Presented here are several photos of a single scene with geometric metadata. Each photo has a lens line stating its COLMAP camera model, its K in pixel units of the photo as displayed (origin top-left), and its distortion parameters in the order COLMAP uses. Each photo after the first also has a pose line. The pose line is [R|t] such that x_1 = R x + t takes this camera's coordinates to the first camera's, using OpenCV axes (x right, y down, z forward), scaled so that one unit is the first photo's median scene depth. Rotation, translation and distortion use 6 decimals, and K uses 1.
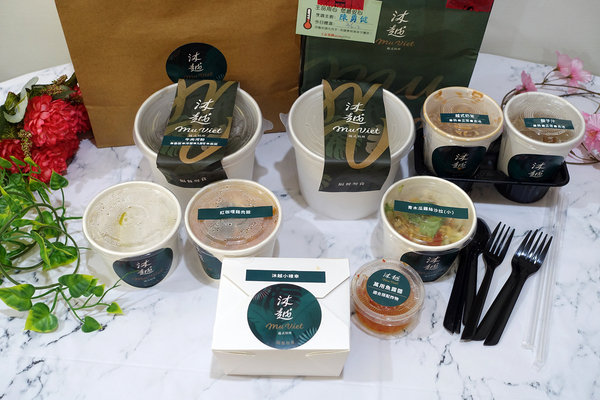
lens RADIAL K [[725.9, 0, 300.4], [0, 725.9, 199.7], [0, 0, 1]] dist [-0.005758, 0.000000]
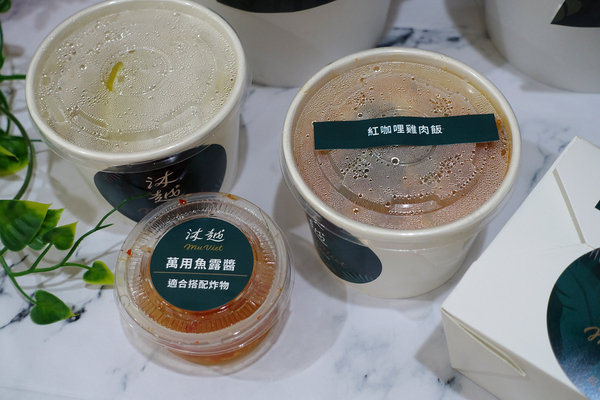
lens RADIAL K [[844.0, 0, 300.3], [0, 844.0, 200.6], [0, 0, 1]] dist [-0.078822, 0.000000]
pose [[0.996290, 0.026890, -0.081753, -0.088380], [-0.015338, 0.990205, 0.138776, 0.028391], [0.084684, -0.137007, 0.986944, 0.495541]]
